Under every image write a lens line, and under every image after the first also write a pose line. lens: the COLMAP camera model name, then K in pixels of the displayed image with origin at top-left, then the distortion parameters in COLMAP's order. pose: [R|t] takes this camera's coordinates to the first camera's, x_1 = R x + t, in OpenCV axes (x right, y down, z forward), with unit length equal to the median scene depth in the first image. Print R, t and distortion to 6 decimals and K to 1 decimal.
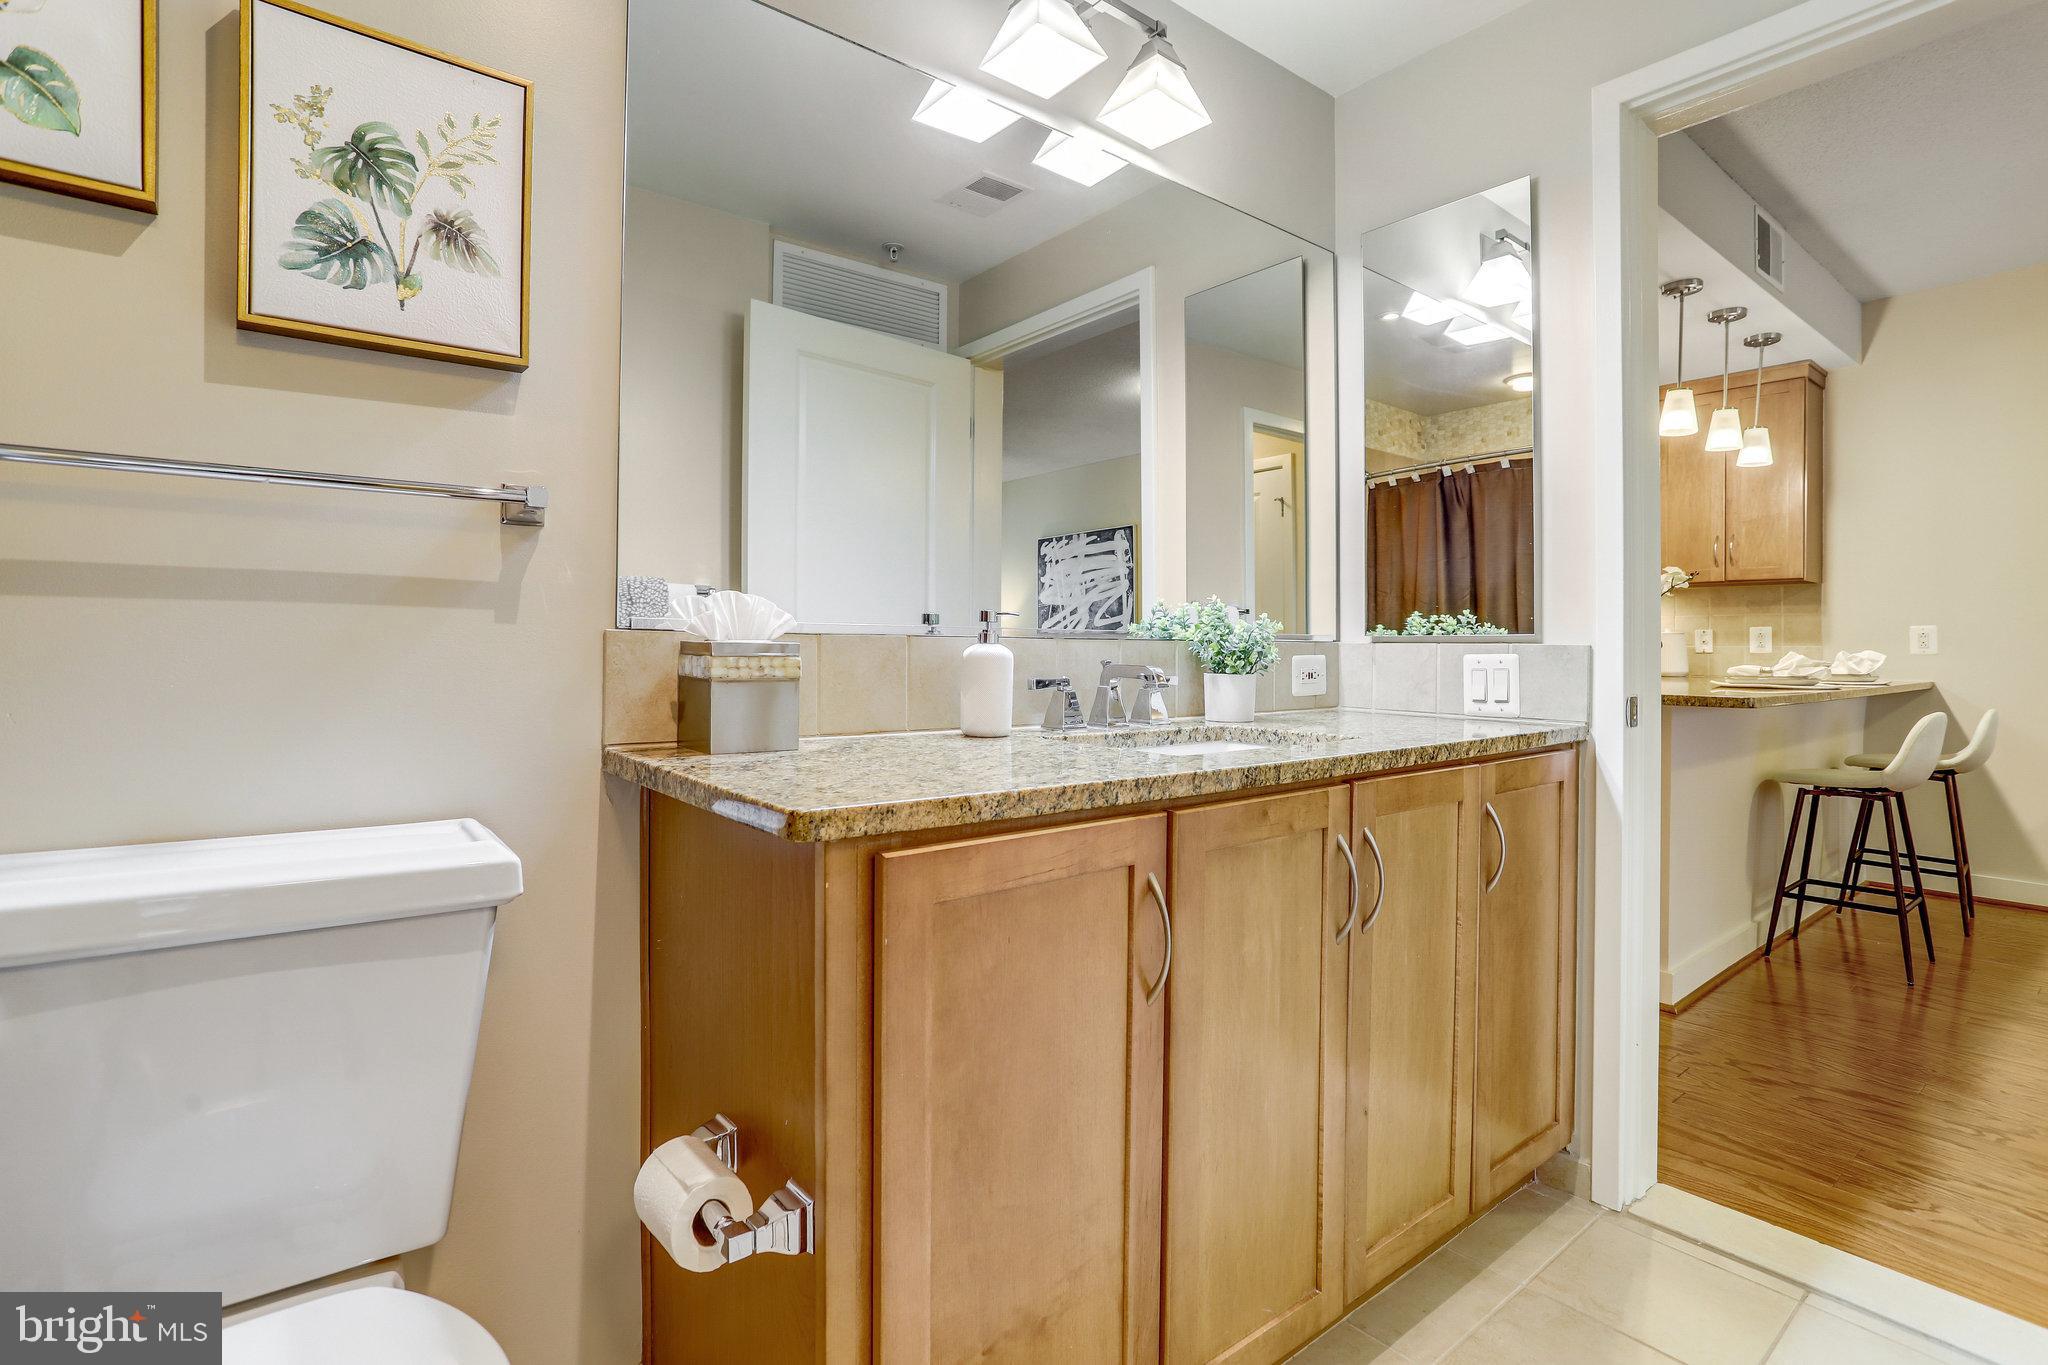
lens RADIAL K [[972.2, 0, 1039.5], [0, 972.2, 643.8], [0, 0, 1]] dist [-0.010987, 0.001089]
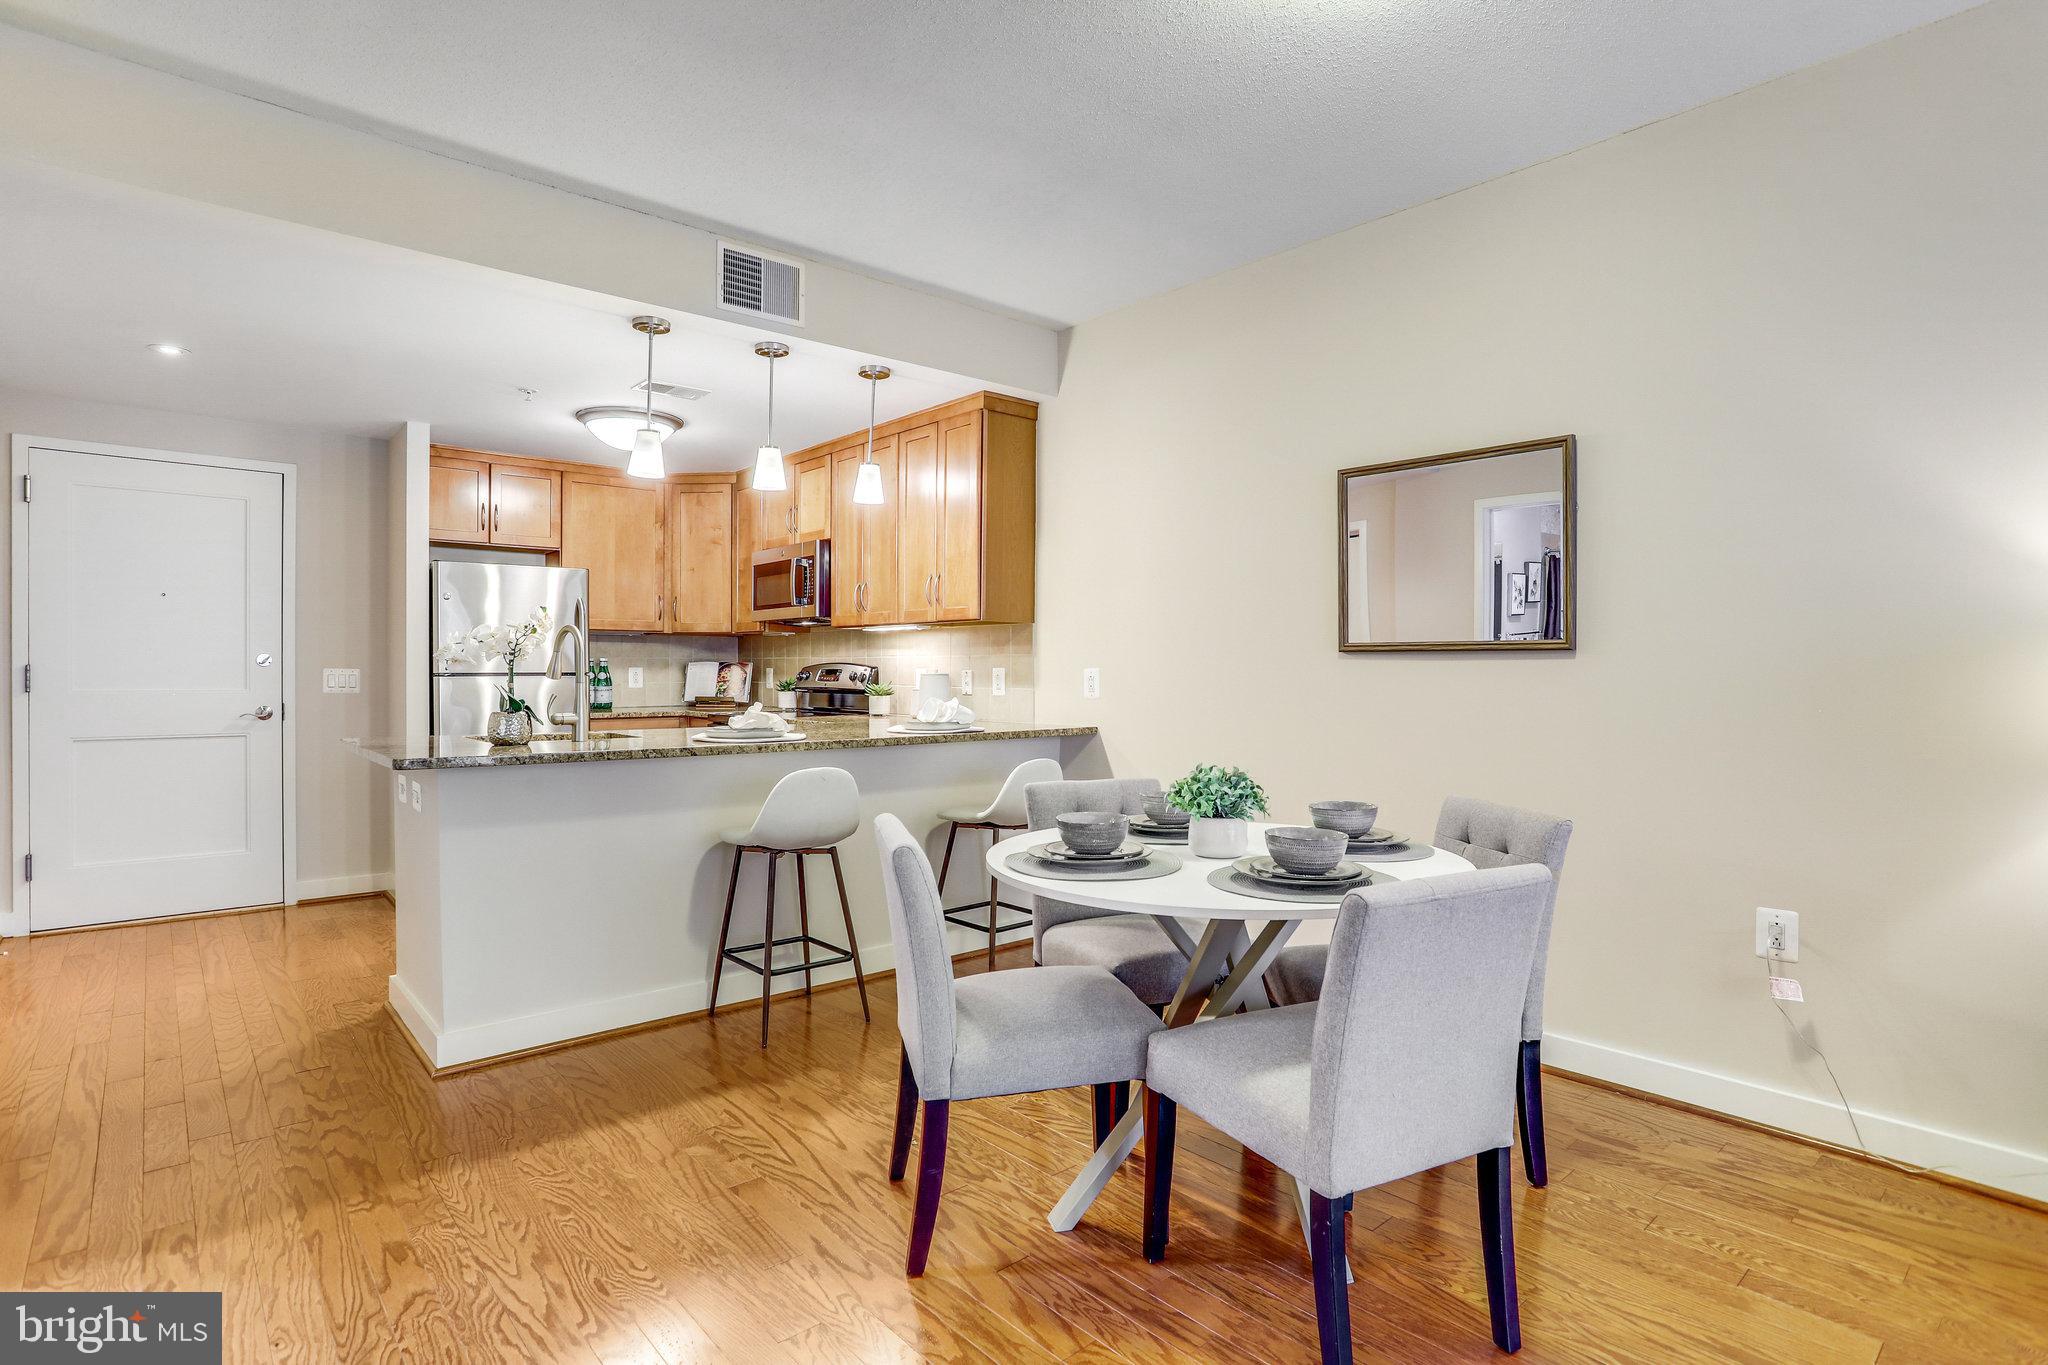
lens RADIAL K [[1035.0, 0, 1021.9], [0, 1035.0, 682.6], [0, 0, 1]] dist [-0.081953, 0.046864]
pose [[0.999118, -0.007312, 0.041346, 2.433446], [0.006628, 0.999839, 0.016653, -0.066643], [-0.041461, -0.016364, 0.999006, -0.085384]]
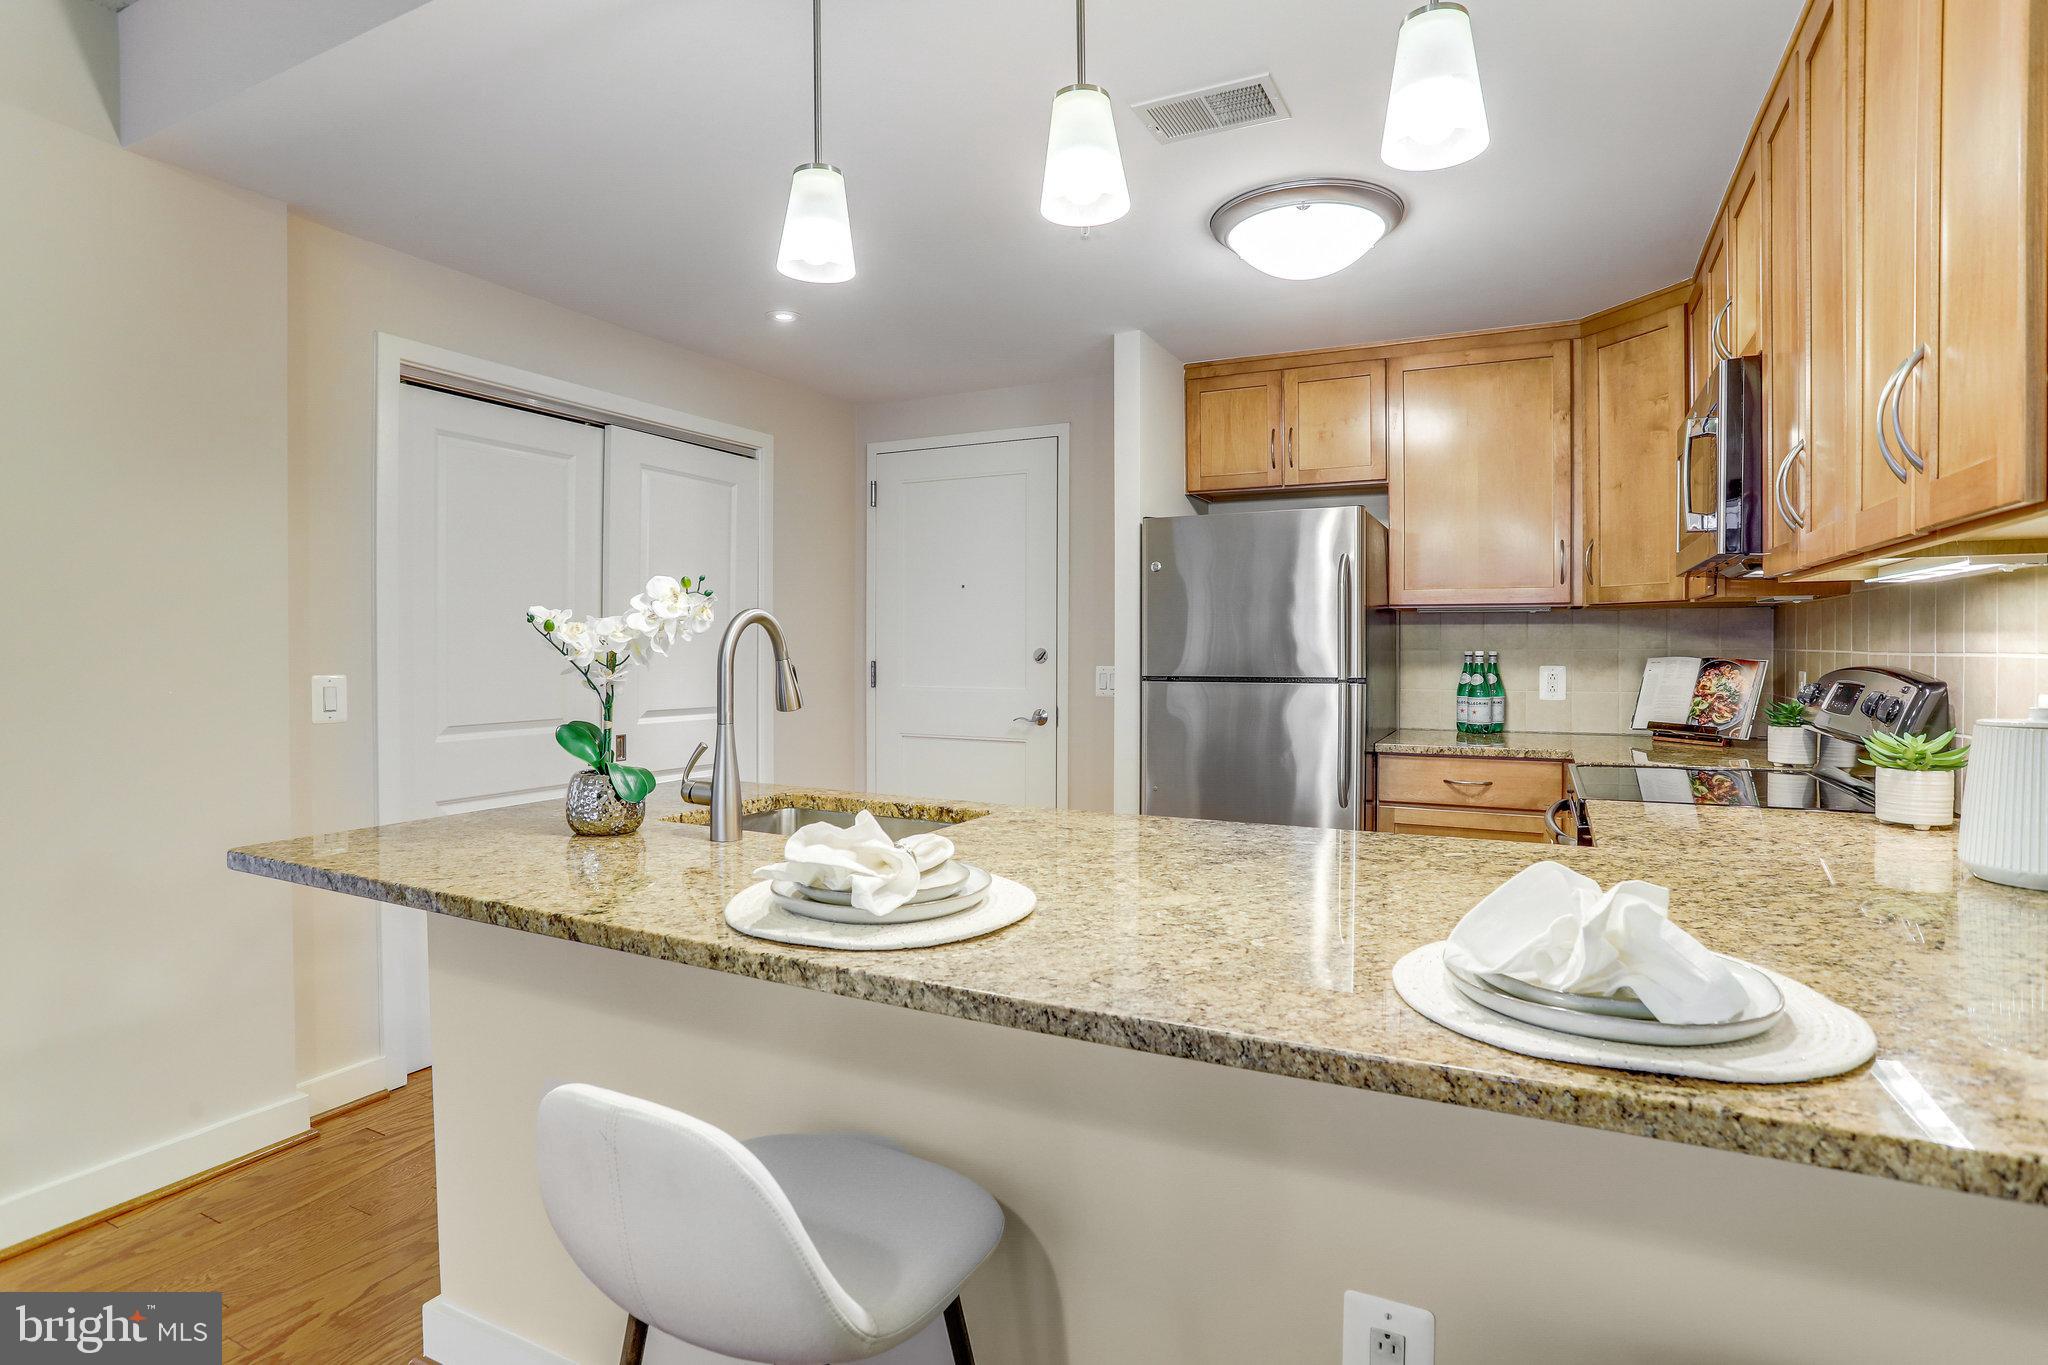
lens RADIAL K [[1030.1, 0, 1028.1], [0, 1030.1, 623.5], [0, 0, 1]] dist [-0.076288, 0.039245]
pose [[0.417648, -0.027856, -0.908182, 2.738765], [0.007315, 0.999601, -0.027296, -0.116465], [0.908579, 0.004757, 0.417685, 2.183785]]
